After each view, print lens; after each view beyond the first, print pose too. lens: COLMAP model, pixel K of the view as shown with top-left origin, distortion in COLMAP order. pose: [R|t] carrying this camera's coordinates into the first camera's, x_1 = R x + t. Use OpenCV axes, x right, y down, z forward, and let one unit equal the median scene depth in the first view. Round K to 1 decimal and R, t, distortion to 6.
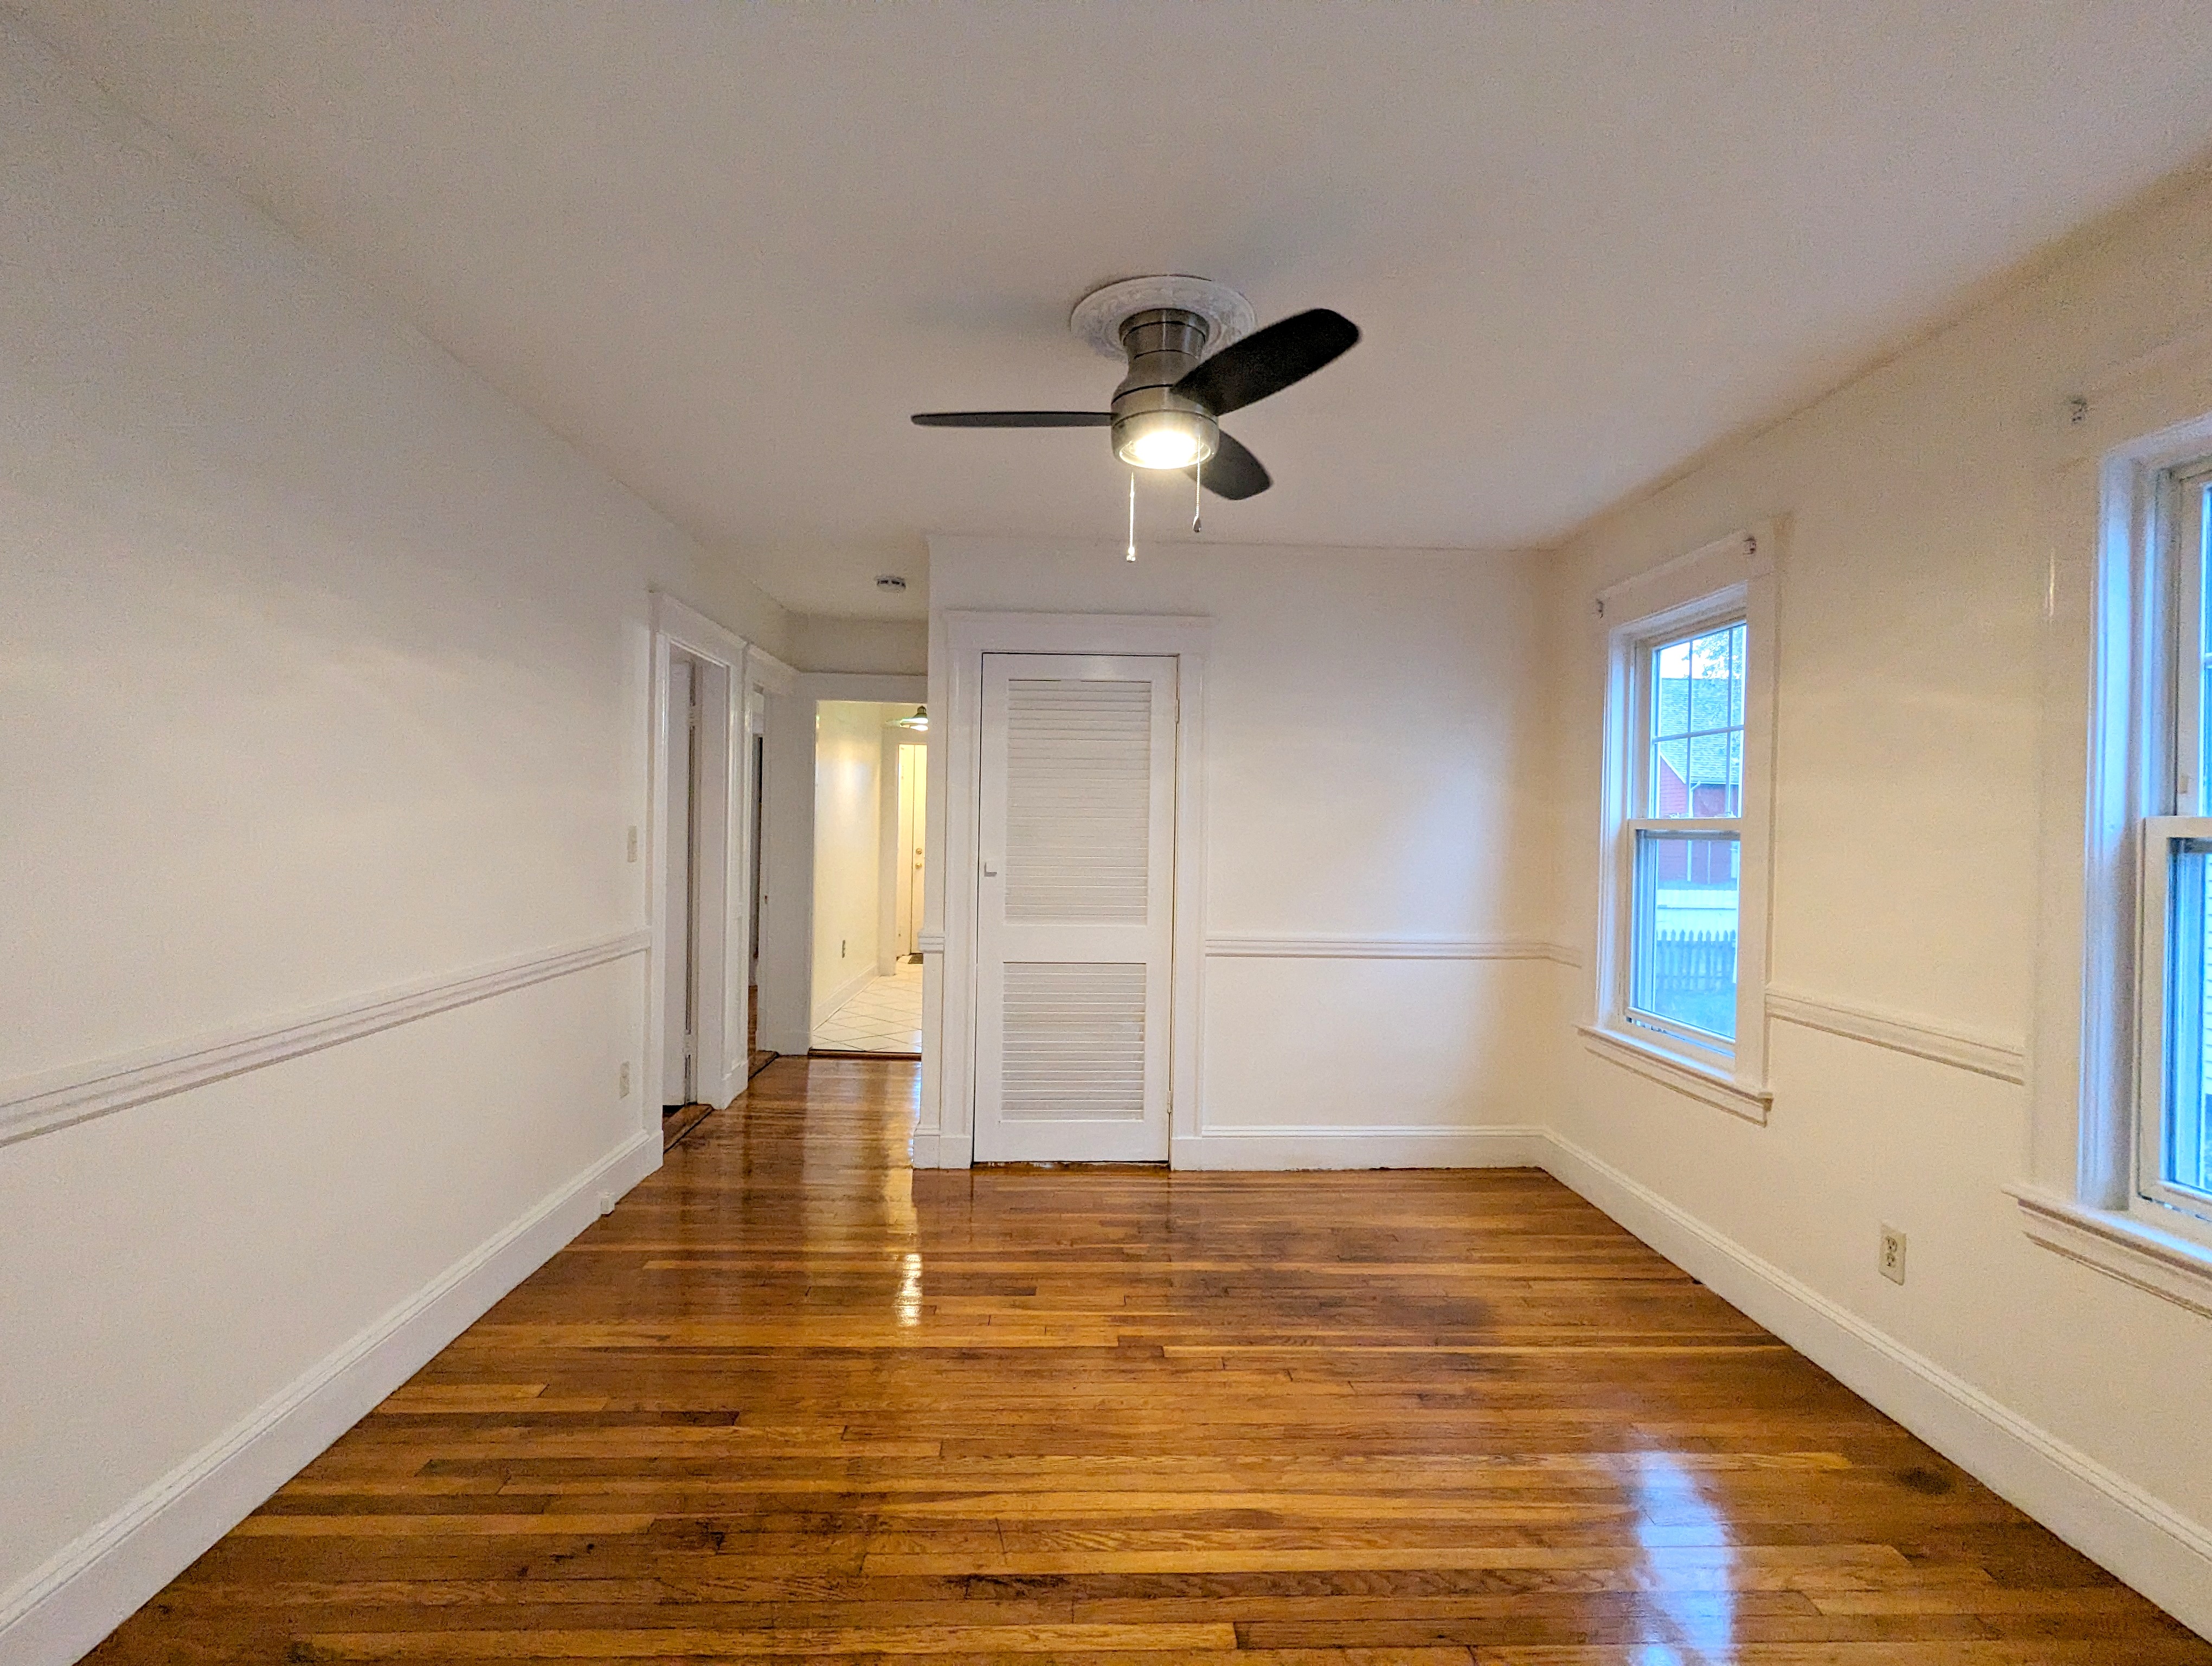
lens RADIAL K [[1049.9, 0, 1103.7], [0, 1049.9, 828.7], [0, 0, 1]] dist [0.000524, -0.000560]
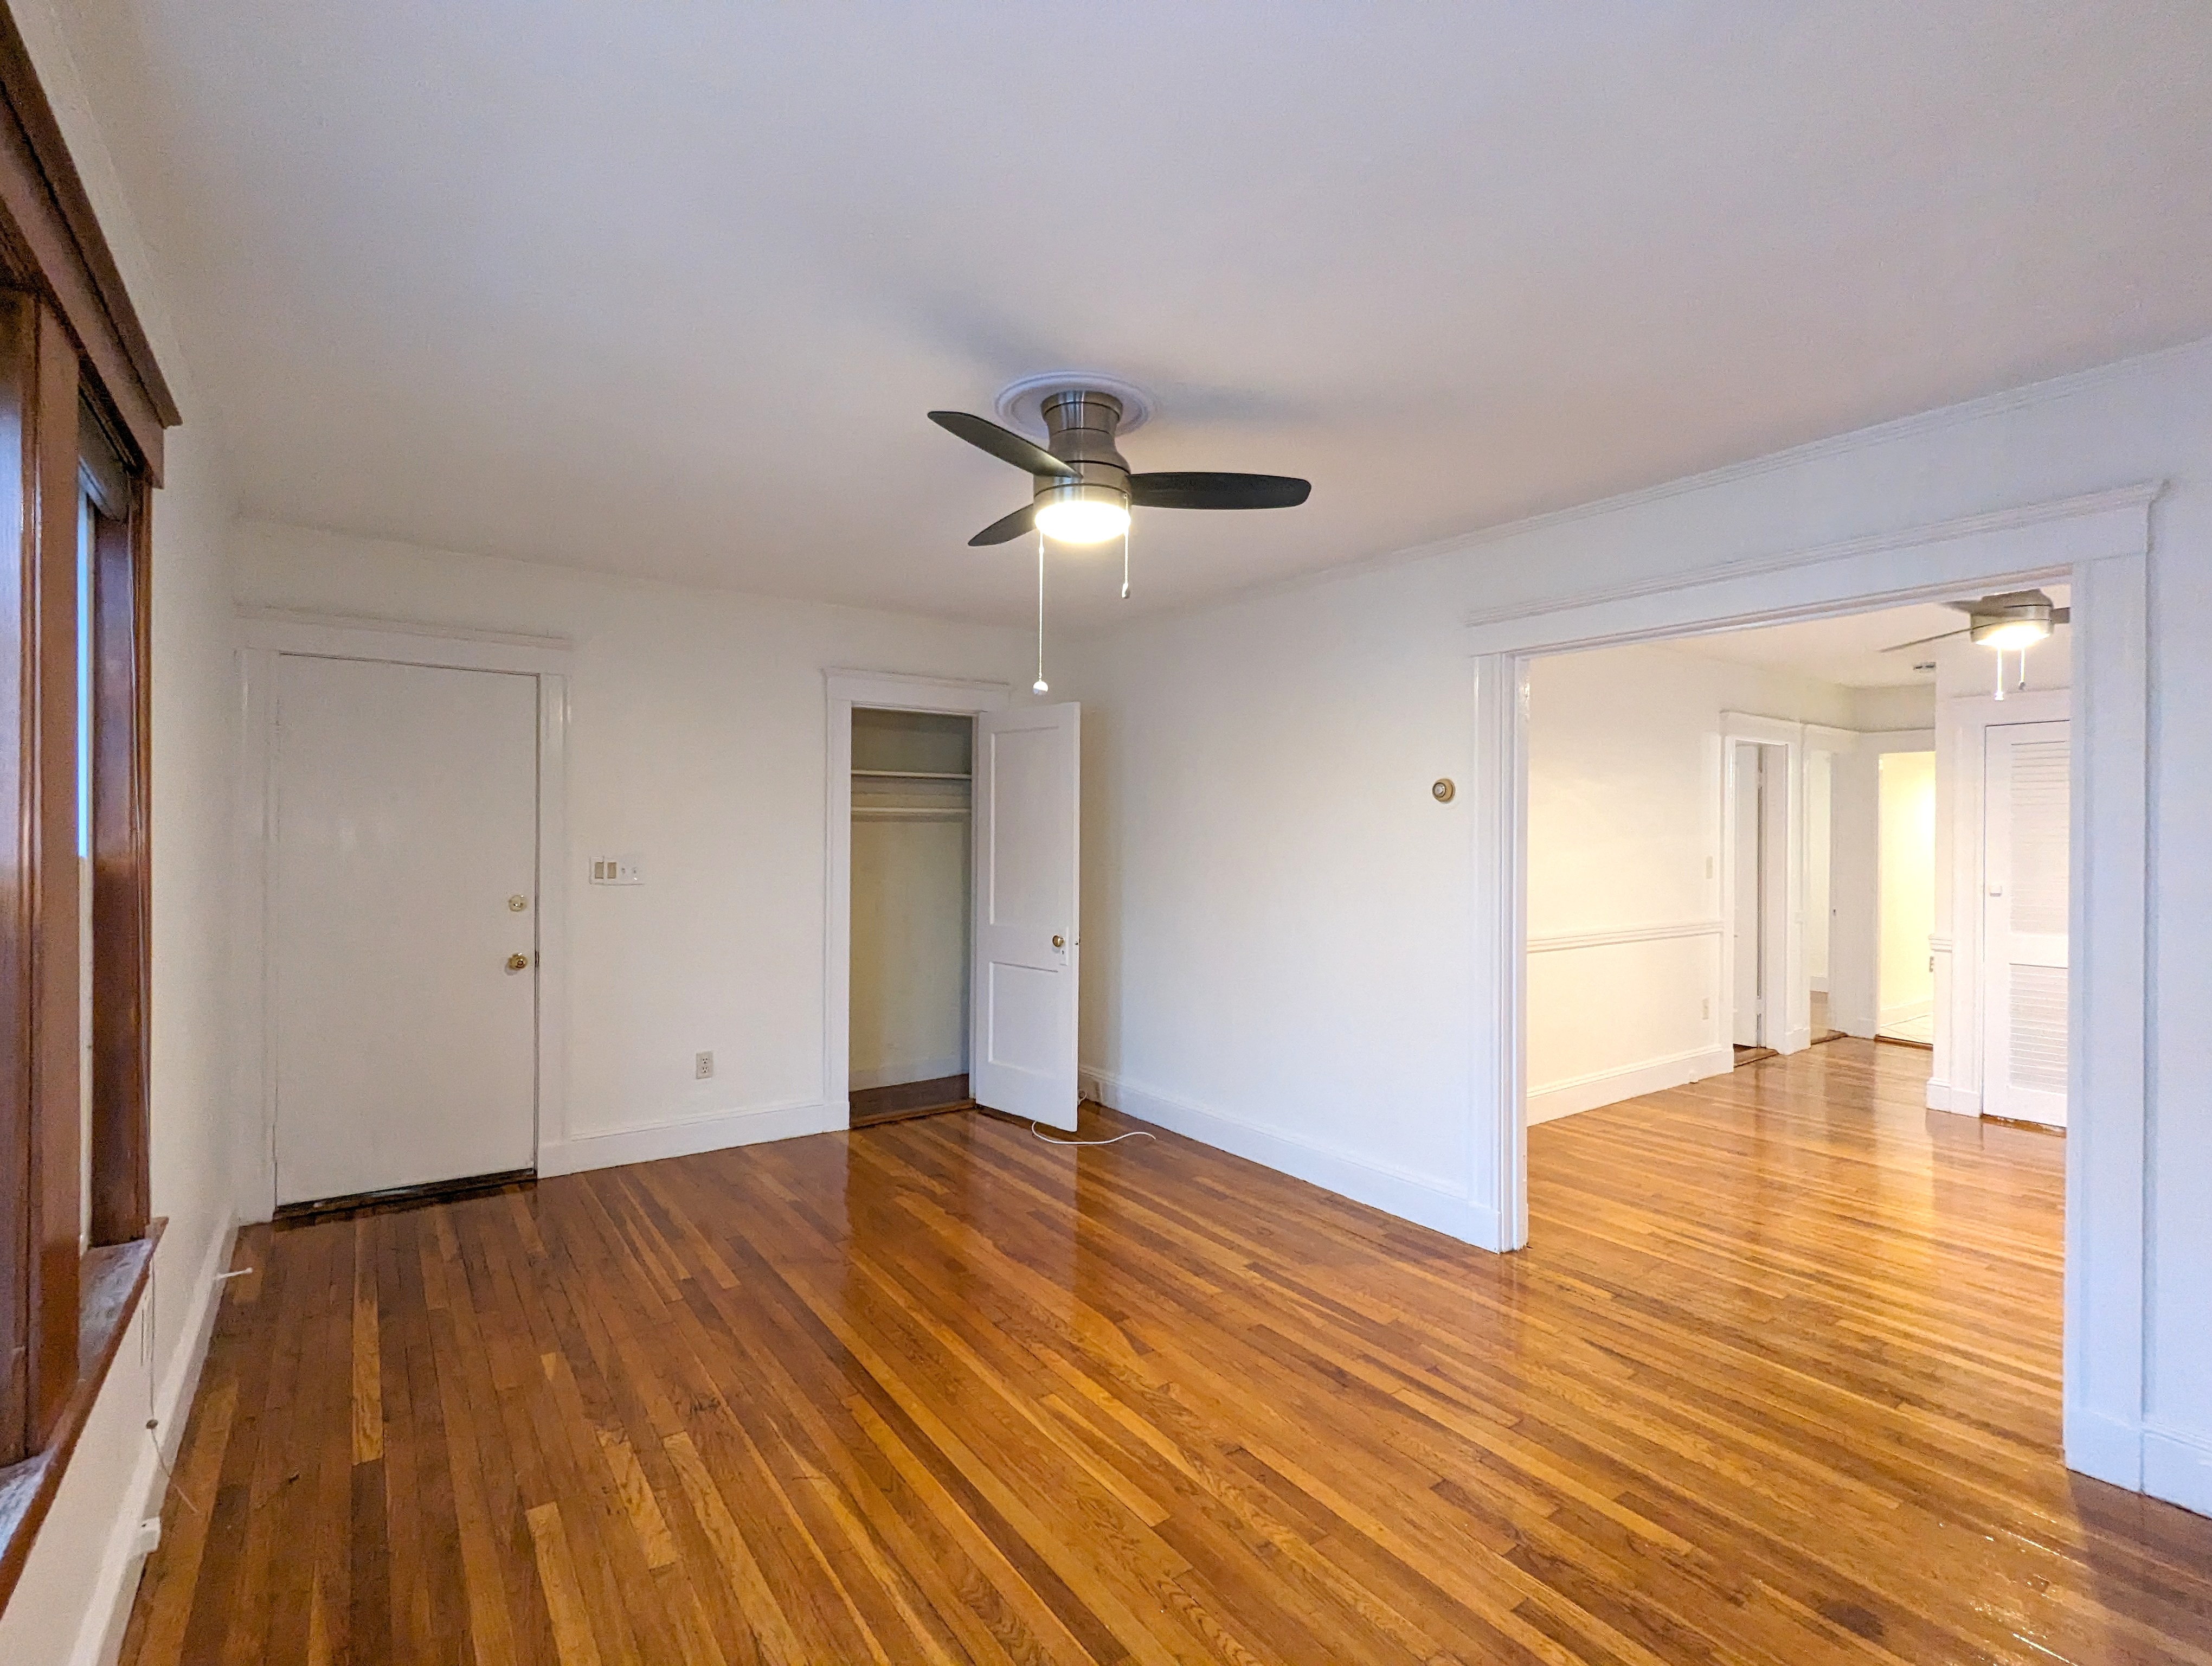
lens RADIAL K [[1049.9, 0, 1103.7], [0, 1049.9, 828.7], [0, 0, 1]] dist [0.000524, -0.000560]
pose [[0.546530, -0.016600, -0.837275, 0.544158], [-0.000757, 0.999793, -0.020316, -0.016501], [0.837439, 0.011737, 0.546404, -0.920804]]
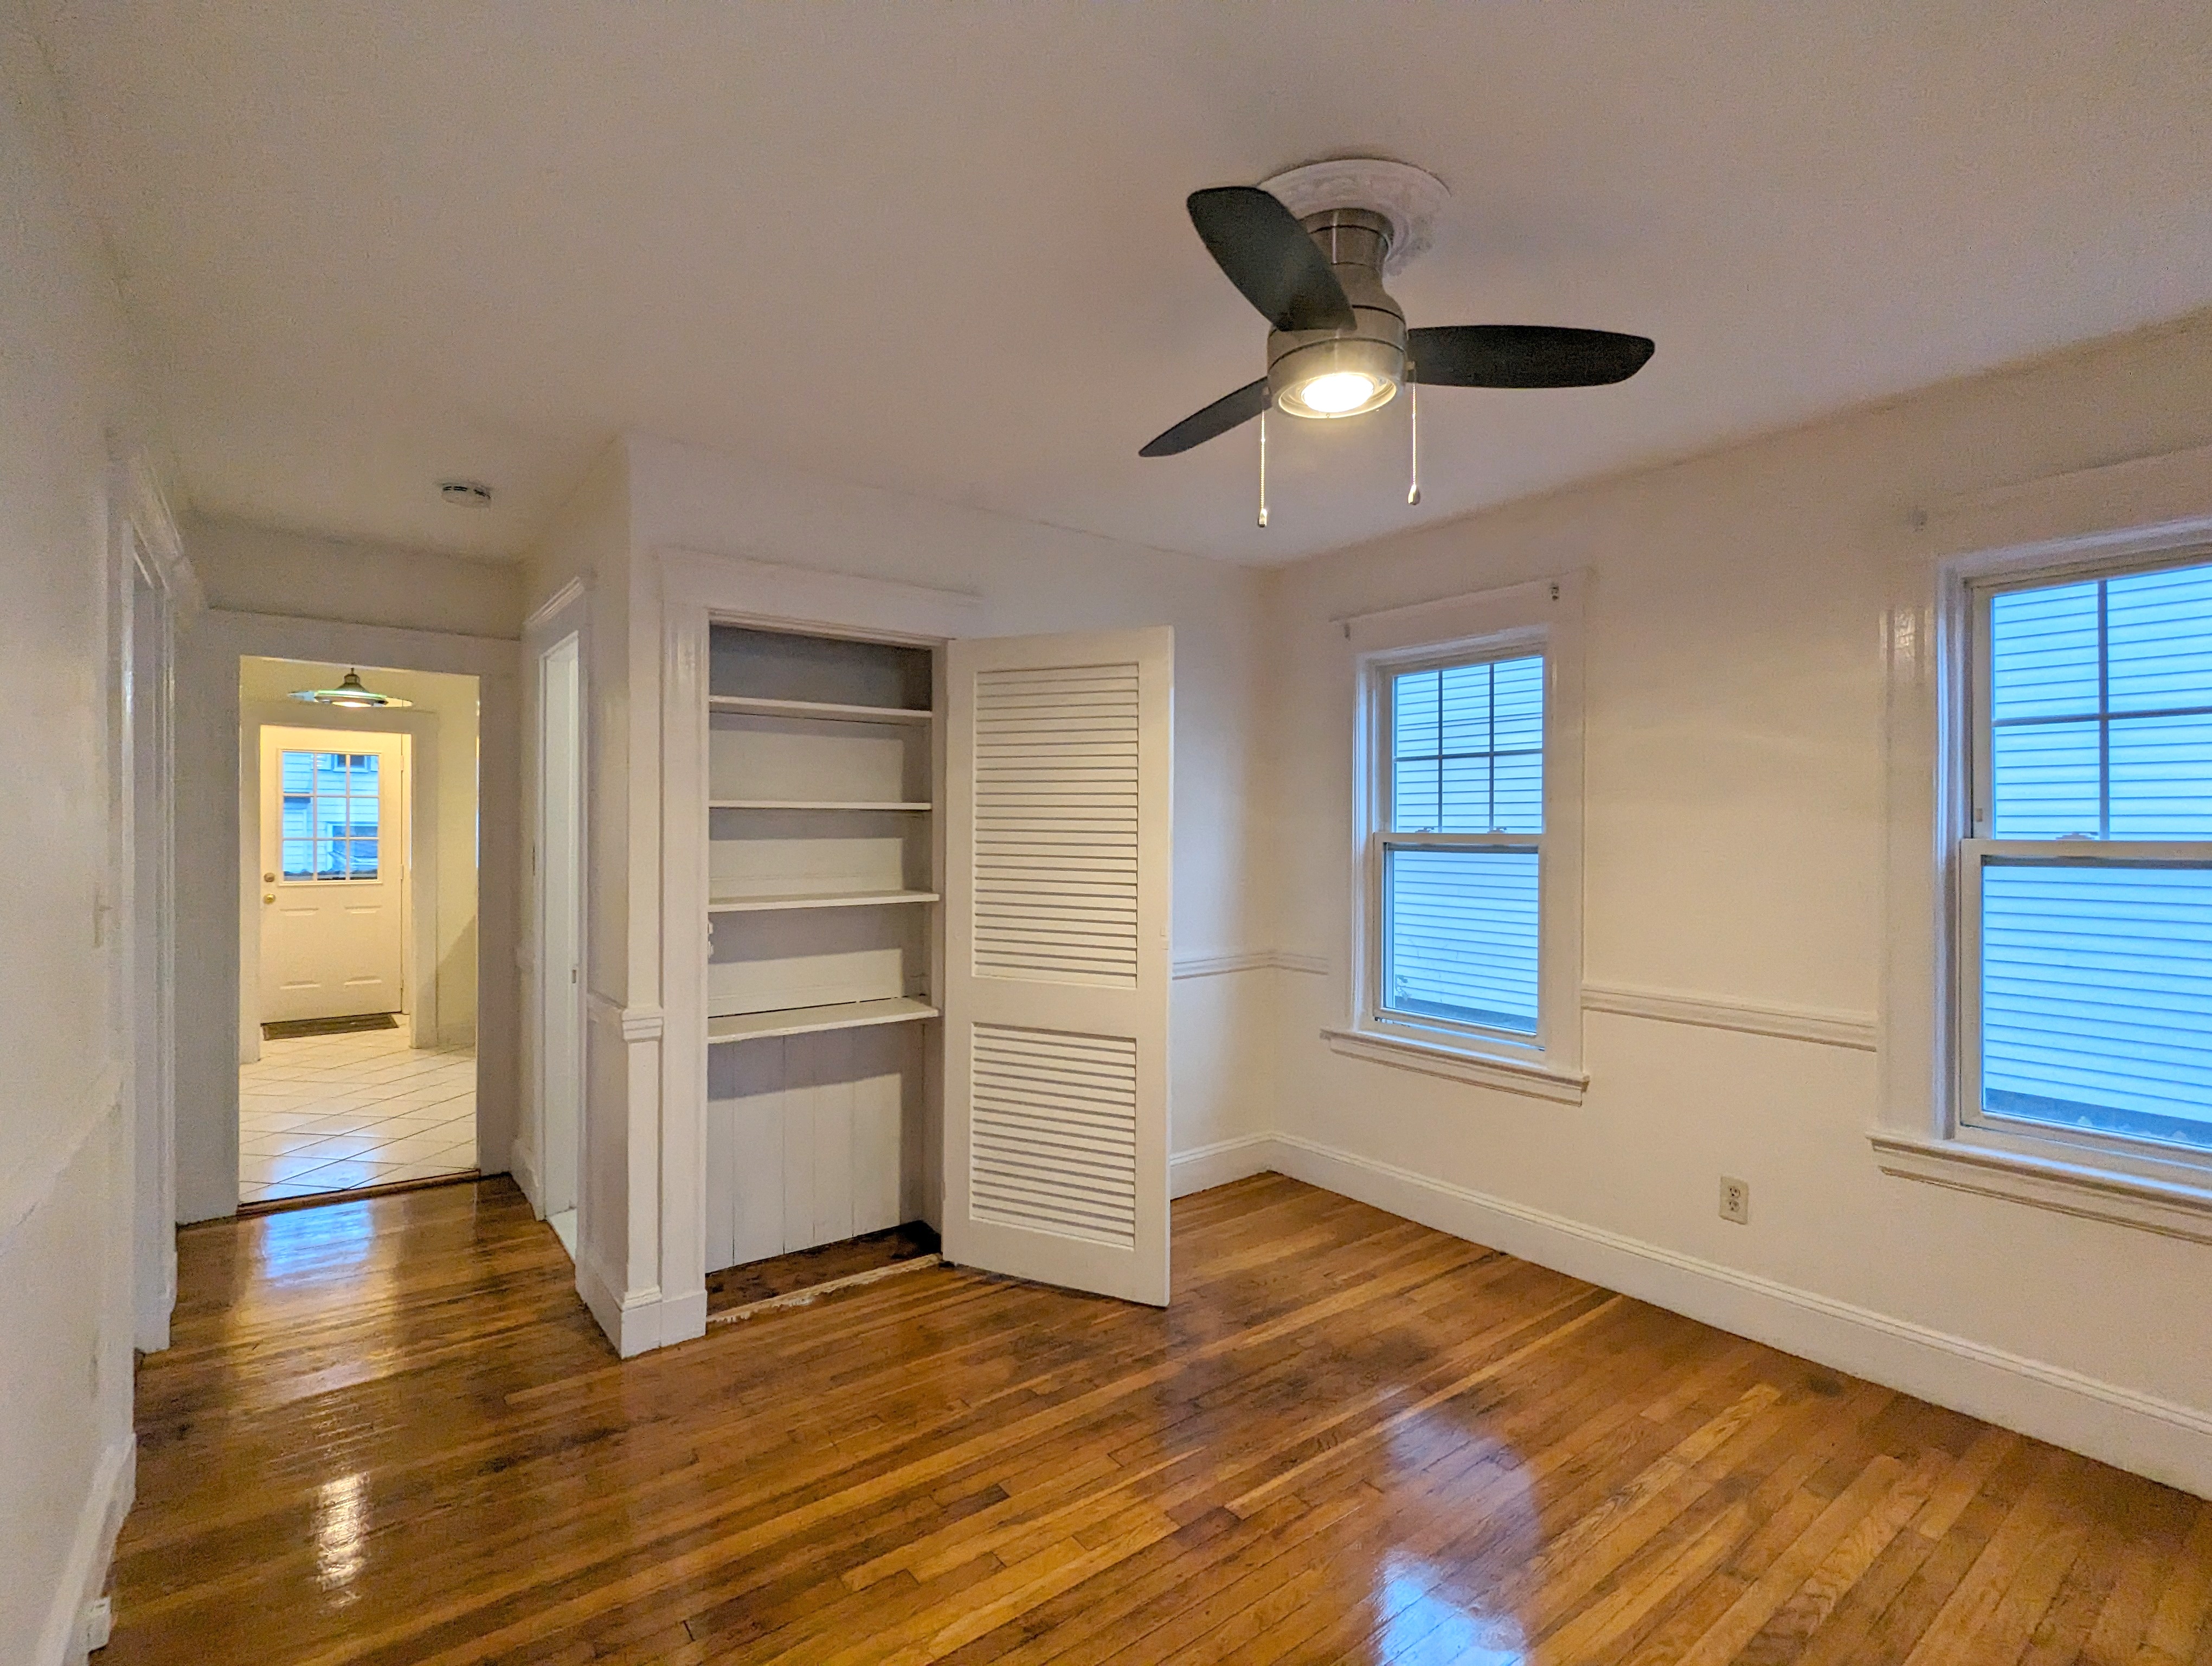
lens RADIAL K [[1049.9, 0, 1103.7], [0, 1049.9, 828.7], [0, 0, 1]] dist [0.000524, -0.000560]
pose [[0.816573, -0.014521, 0.577060, -0.446331], [0.012858, 0.999893, 0.006966, -0.031191], [-0.577099, 0.001731, 0.816672, 0.370872]]
